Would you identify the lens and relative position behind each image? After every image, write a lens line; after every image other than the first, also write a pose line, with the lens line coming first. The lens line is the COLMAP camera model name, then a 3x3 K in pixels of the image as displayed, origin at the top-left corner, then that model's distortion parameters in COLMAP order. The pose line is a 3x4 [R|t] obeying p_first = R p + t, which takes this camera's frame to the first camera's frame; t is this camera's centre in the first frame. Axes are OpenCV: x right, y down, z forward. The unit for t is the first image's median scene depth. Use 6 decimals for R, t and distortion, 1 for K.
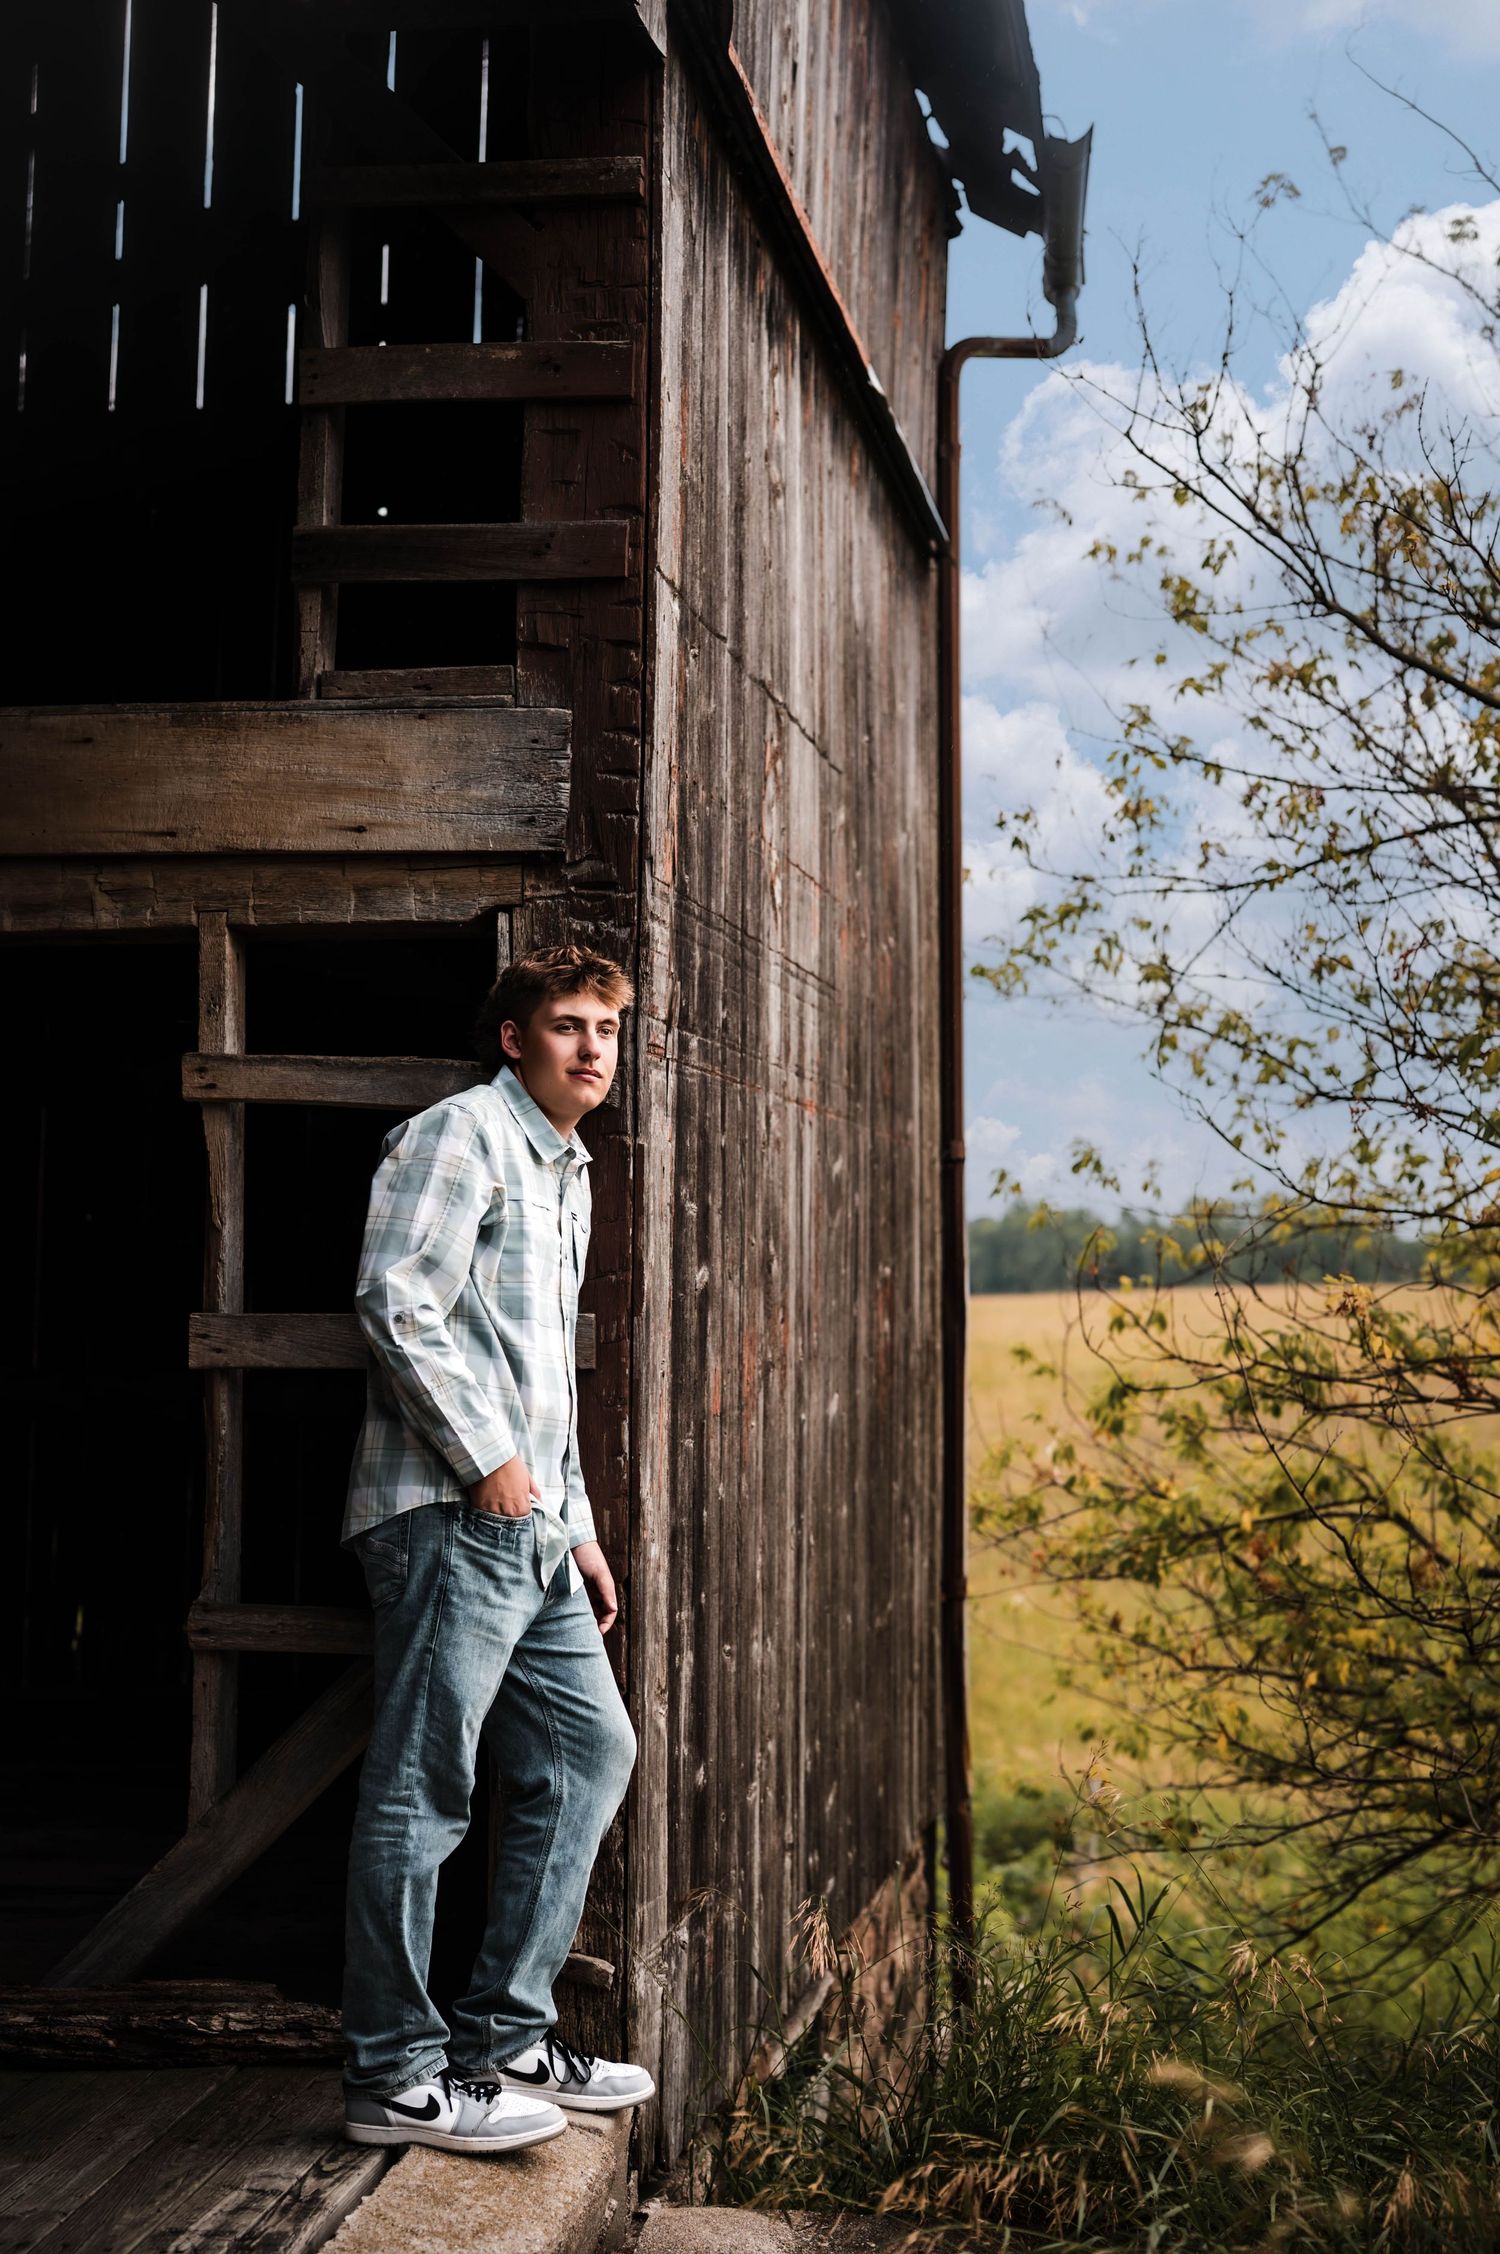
lens RADIAL K [[3195.2, 0, 750.0], [0, 3195.2, 1127.0], [0, 0, 1]] dist [-0.010649, 0.470907]
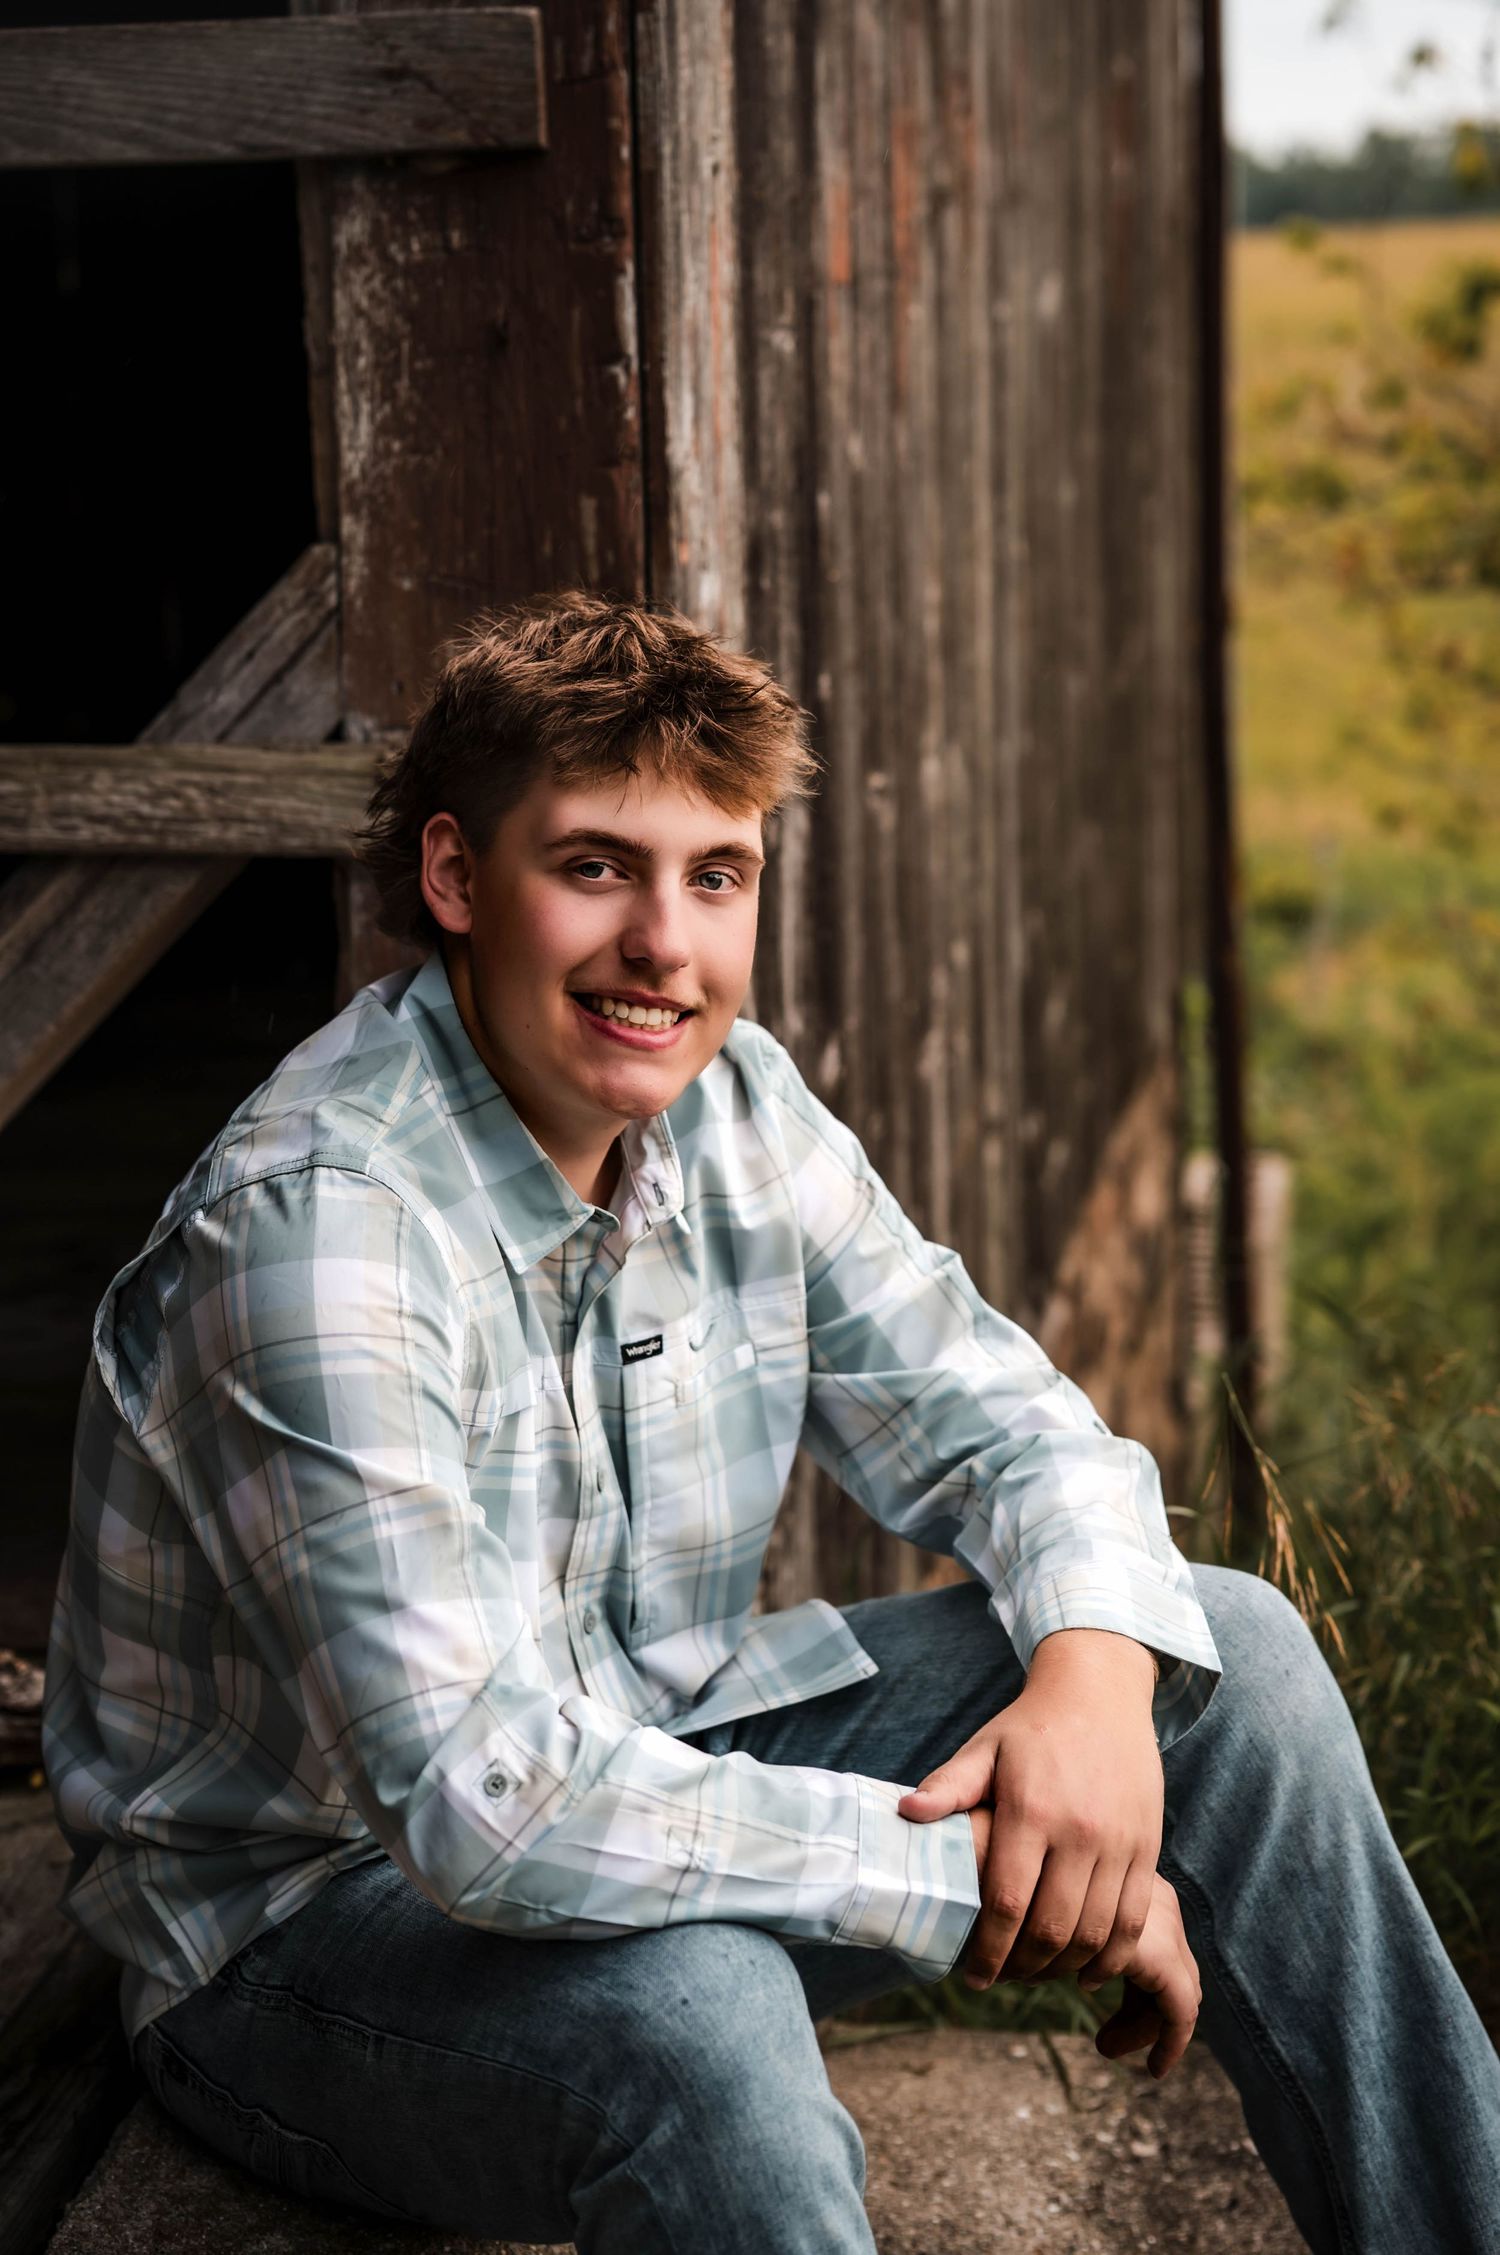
lens RADIAL K [[3196.6, 0, 750.0], [0, 3196.6, 1127.5], [0, 0, 1]] dist [-0.010649, 0.470907]
pose [[0.999004, -0.024470, -0.037306, -0.008699], [0.034647, 0.952311, 0.303157, 0.060427], [0.028109, -0.304147, 0.952210, 0.482110]]
